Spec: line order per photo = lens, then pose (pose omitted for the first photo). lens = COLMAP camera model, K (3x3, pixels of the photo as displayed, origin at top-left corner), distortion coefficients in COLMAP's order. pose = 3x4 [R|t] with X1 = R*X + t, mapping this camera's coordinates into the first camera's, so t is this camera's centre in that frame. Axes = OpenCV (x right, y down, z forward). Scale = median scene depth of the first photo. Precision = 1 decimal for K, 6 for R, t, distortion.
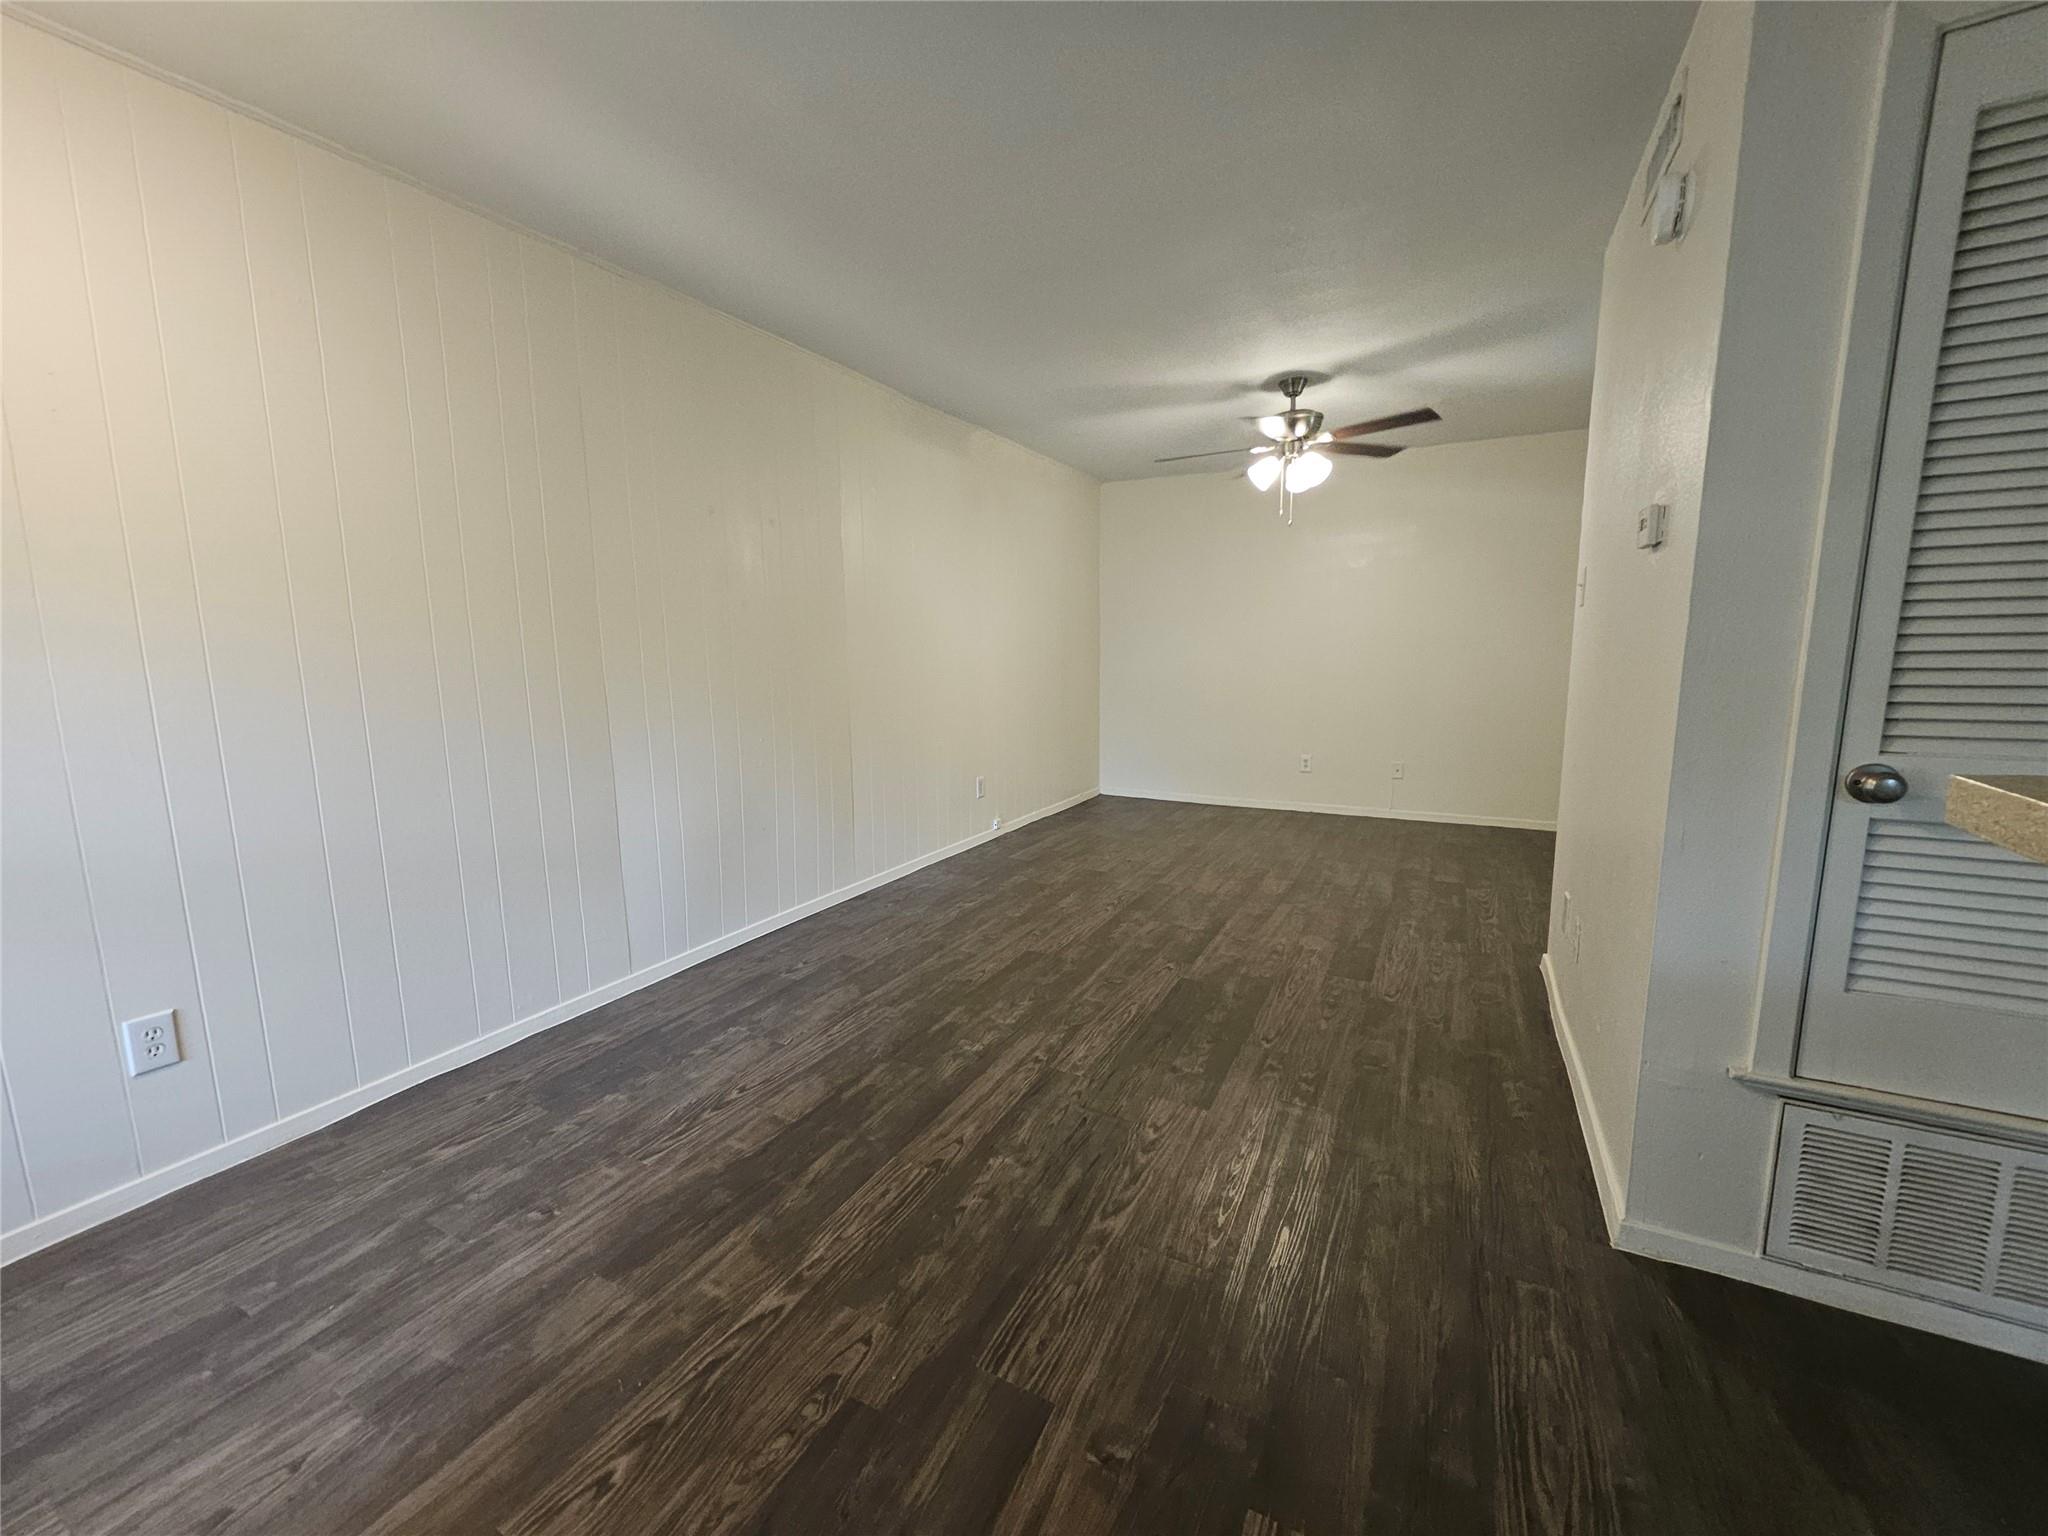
lens RADIAL K [[815.4, 0, 1040.6], [0, 815.4, 768.5], [0, 0, 1]] dist [-0.003536, -0.000702]
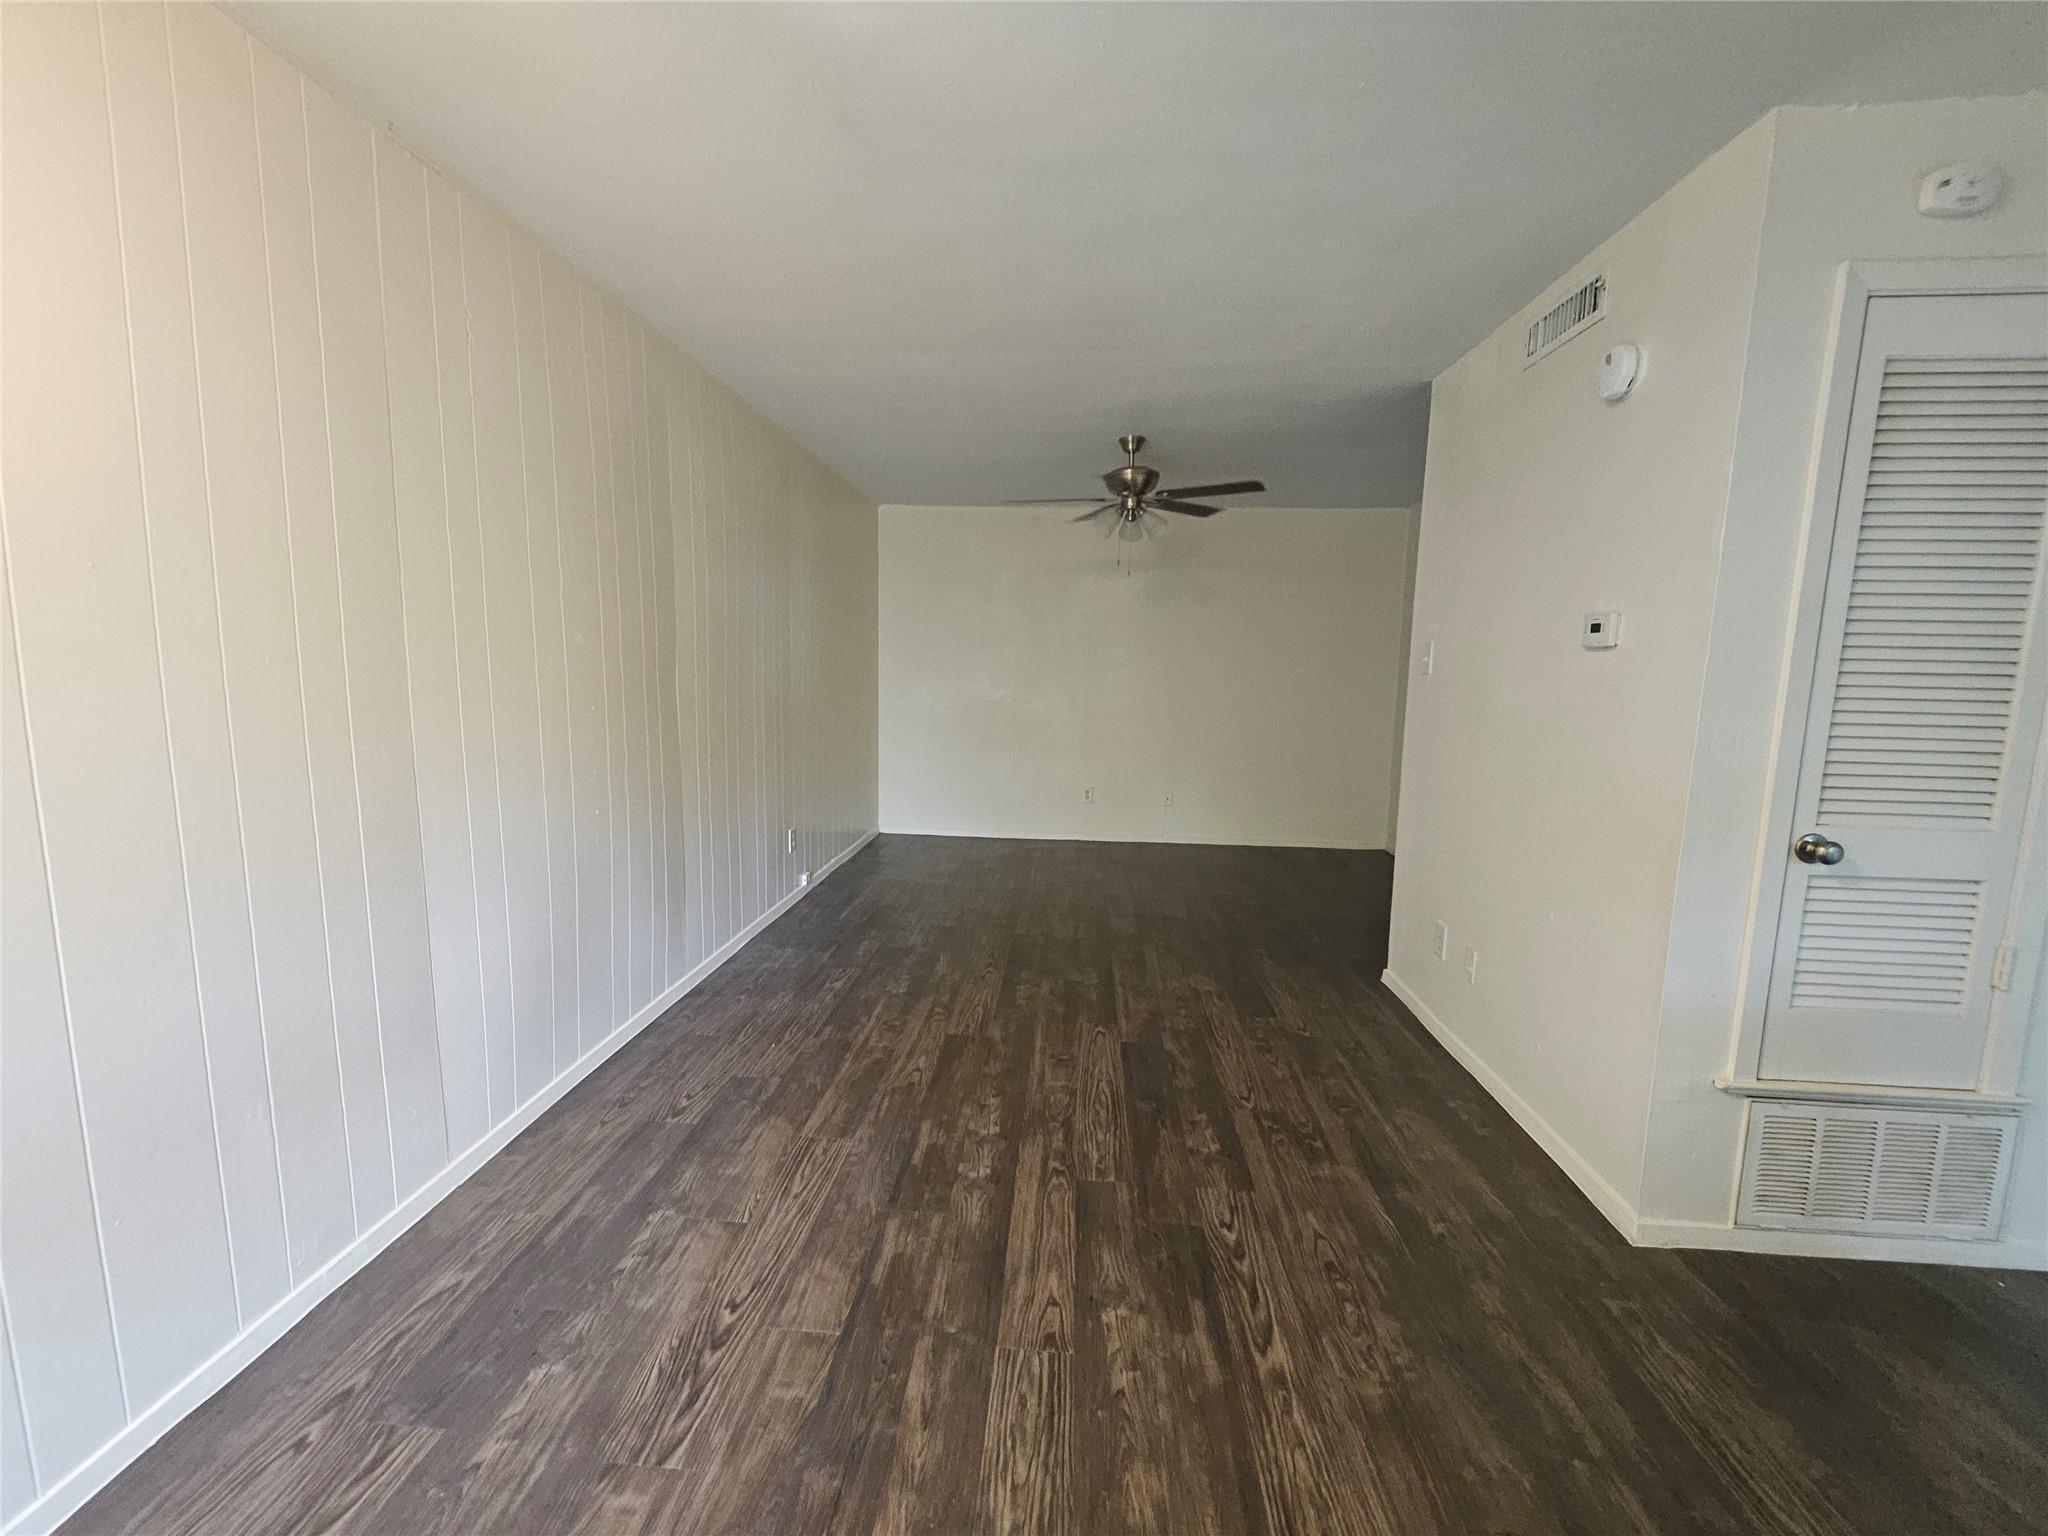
lens RADIAL K [[815.4, 0, 1027.5], [0, 815.4, 761.5], [0, 0, 1]] dist [-0.003536, -0.000702]
pose [[0.914963, -0.021657, 0.402957, -0.435100], [0.029471, 0.999478, -0.013200, -0.094333], [-0.402461, 0.023953, 0.915124, 0.205930]]
